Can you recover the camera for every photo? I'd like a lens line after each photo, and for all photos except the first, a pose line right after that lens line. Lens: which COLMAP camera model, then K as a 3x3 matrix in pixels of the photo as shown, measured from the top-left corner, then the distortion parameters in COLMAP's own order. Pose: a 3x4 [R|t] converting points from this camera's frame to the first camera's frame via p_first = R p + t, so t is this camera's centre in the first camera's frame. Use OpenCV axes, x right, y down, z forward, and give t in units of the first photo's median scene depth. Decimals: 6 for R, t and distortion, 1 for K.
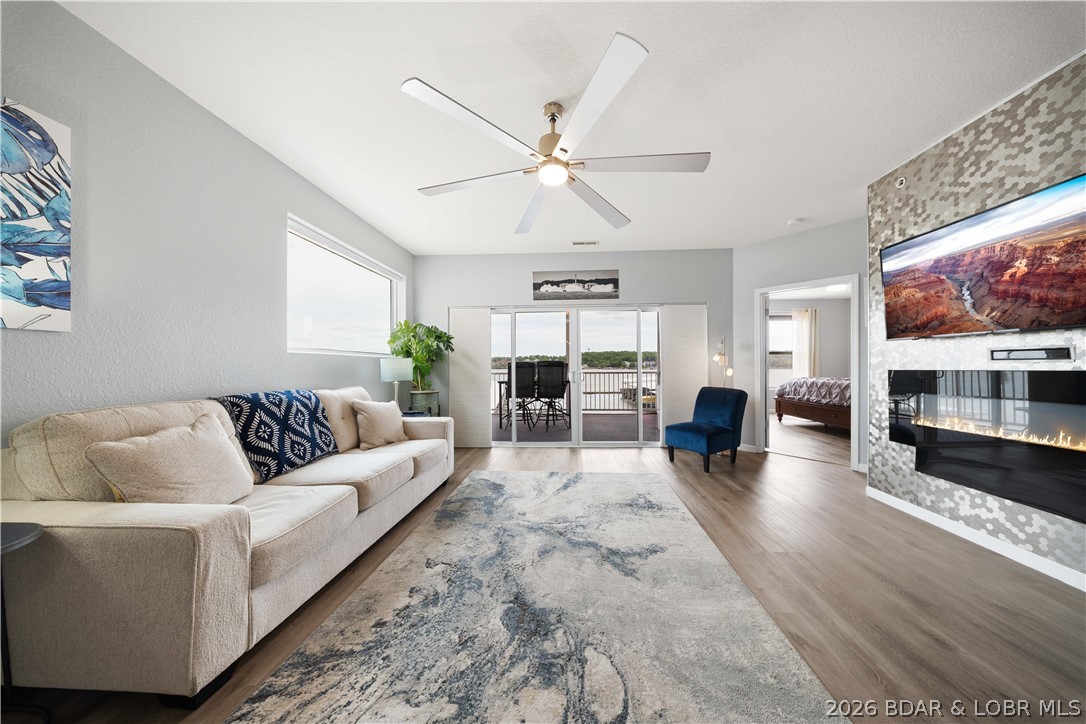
lens RADIAL K [[322.0, 0, 558.4], [0, 322.0, 366.6], [0, 0, 1]] dist [0.000657, -0.002066]
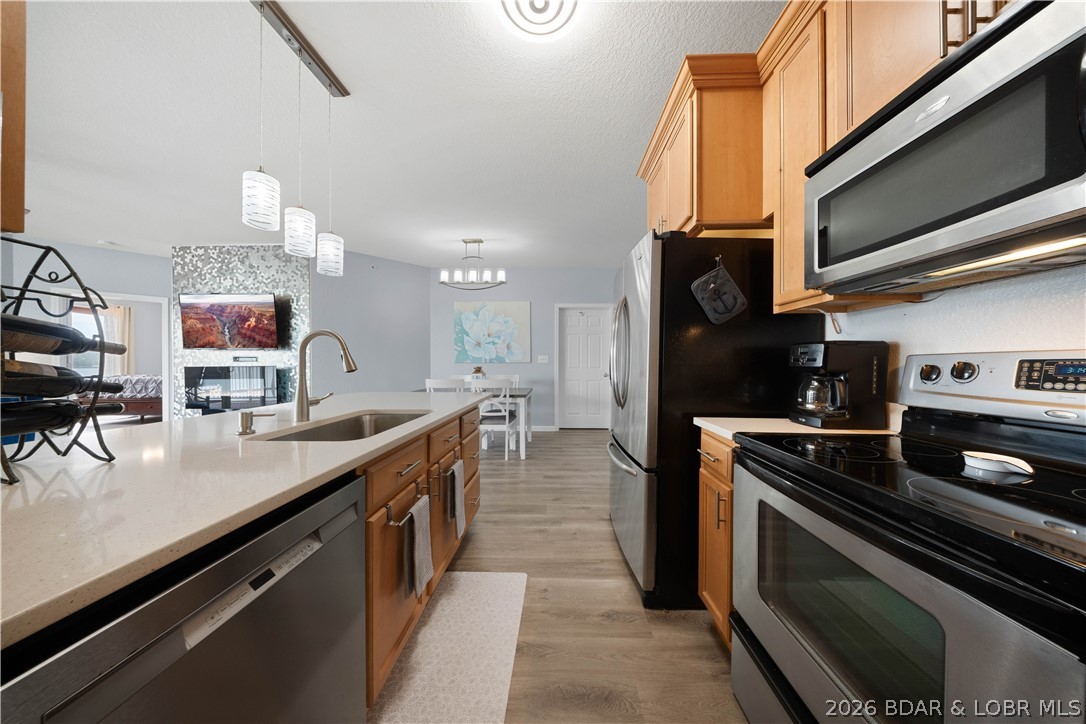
lens RADIAL K [[317.3, 0, 550.4], [0, 317.3, 361.4], [0, 0, 1]] dist [-0.004229, -0.000133]
pose [[-0.027419, 0.006724, 0.999601, -0.706722], [0.002348, 0.999975, -0.006662, -0.000346], [-0.999621, 0.002164, -0.027434, -0.913905]]
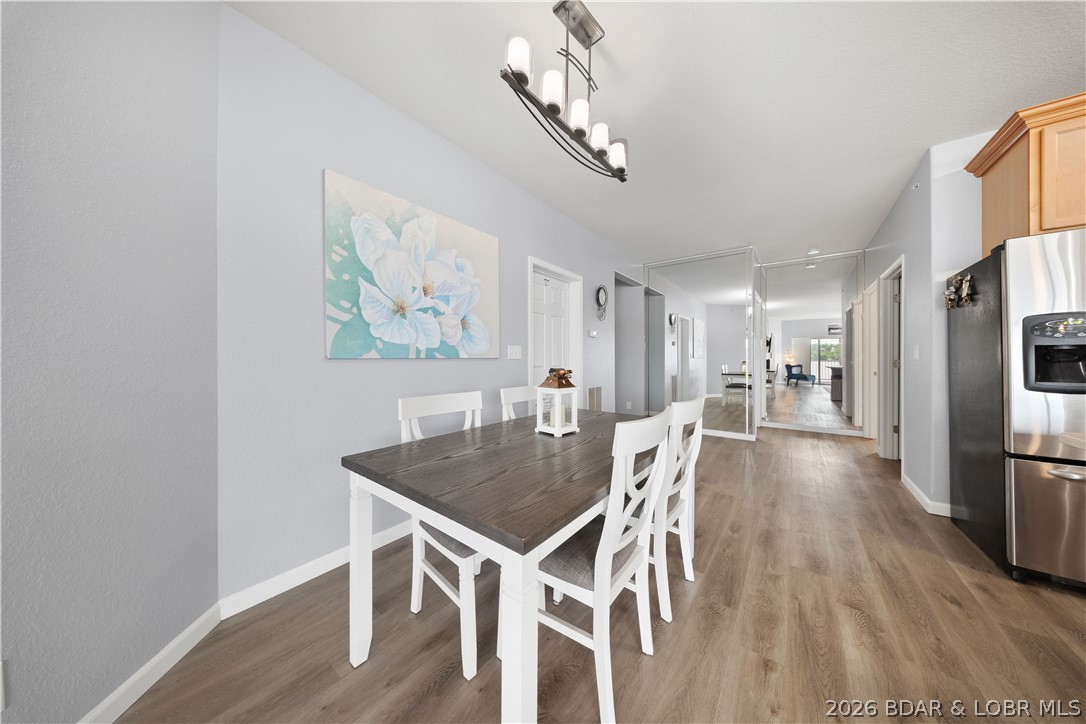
lens RADIAL K [[325.3, 0, 549.0], [0, 325.3, 359.0], [0, 0, 1]] dist [-0.000872, -0.000237]
pose [[-0.823042, 0.003708, 0.567969, 0.752616], [0.005300, 0.999985, 0.001151, -0.005588], [-0.567956, 0.003958, -0.823049, 0.044174]]
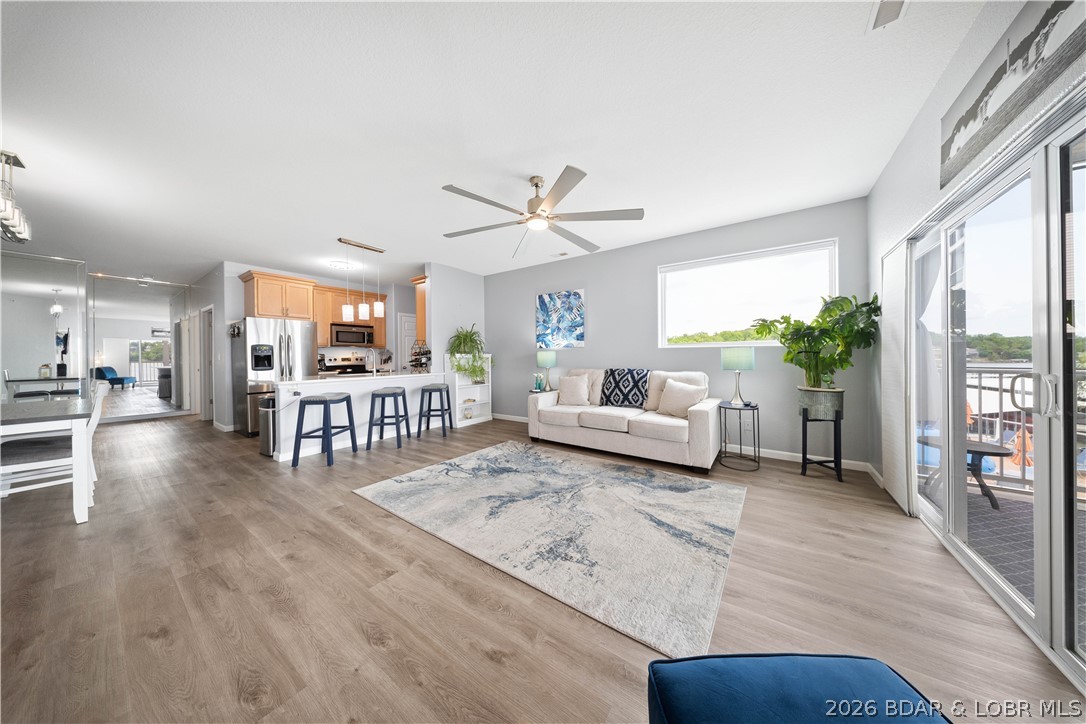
lens RADIAL K [[319.5, 0, 548.3], [0, 319.5, 357.3], [0, 0, 1]] dist [0.000501, -0.000105]
pose [[-0.532677, 0.010143, -0.846258, 1.010817], [0.008633, 0.999941, 0.006551, -0.011191], [0.846275, -0.003816, -0.532733, 1.548157]]
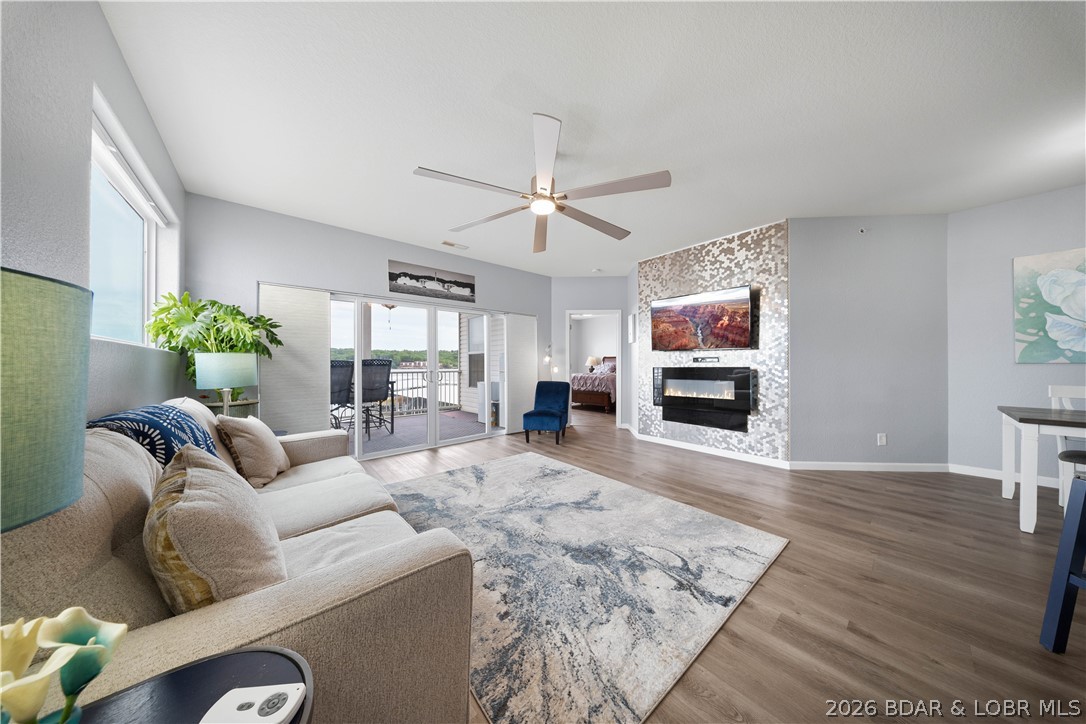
lens RADIAL K [[318.7, 0, 549.1], [0, 318.7, 363.2], [0, 0, 1]] dist [-0.001708, -0.000161]
pose [[0.724464, 0.005171, 0.689294, -0.711856], [0.000358, 0.999969, -0.007877, 0.001545], [-0.689313, 0.005953, 0.724439, 0.098143]]
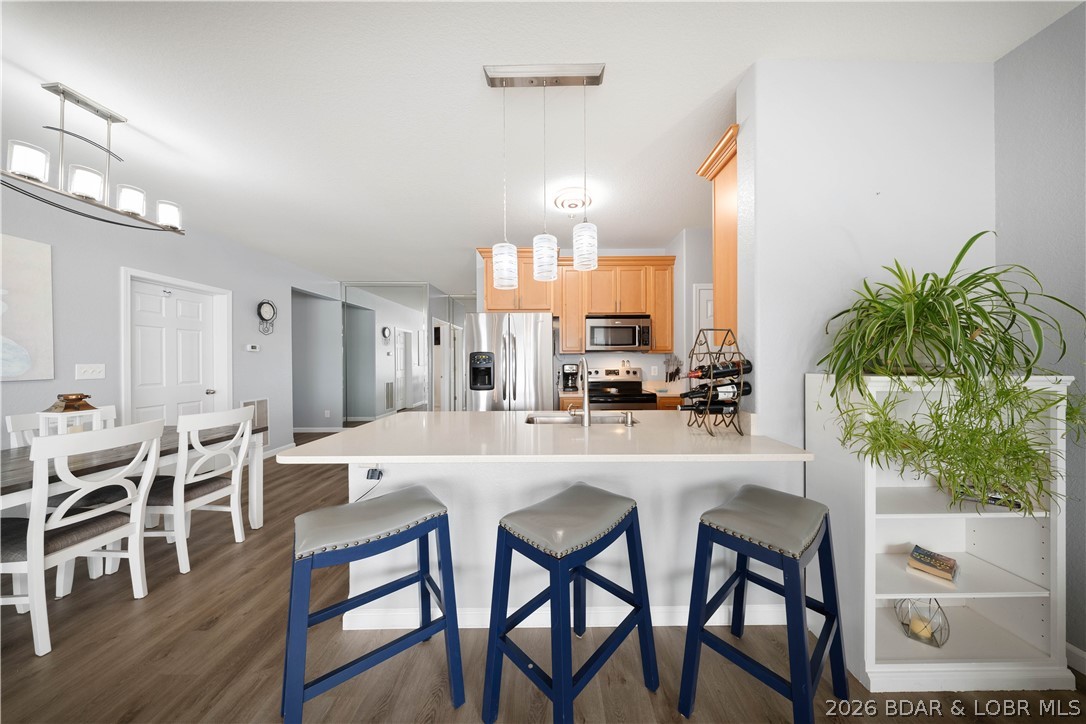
lens RADIAL K [[319.4, 0, 553.3], [0, 319.4, 362.4], [0, 0, 1]] dist [0.011247, -0.004480]
pose [[-0.998862, 0.007875, -0.047046, -0.010511], [0.007570, 0.999949, 0.006648, -0.057903], [0.047096, 0.006284, -0.998871, 0.294552]]
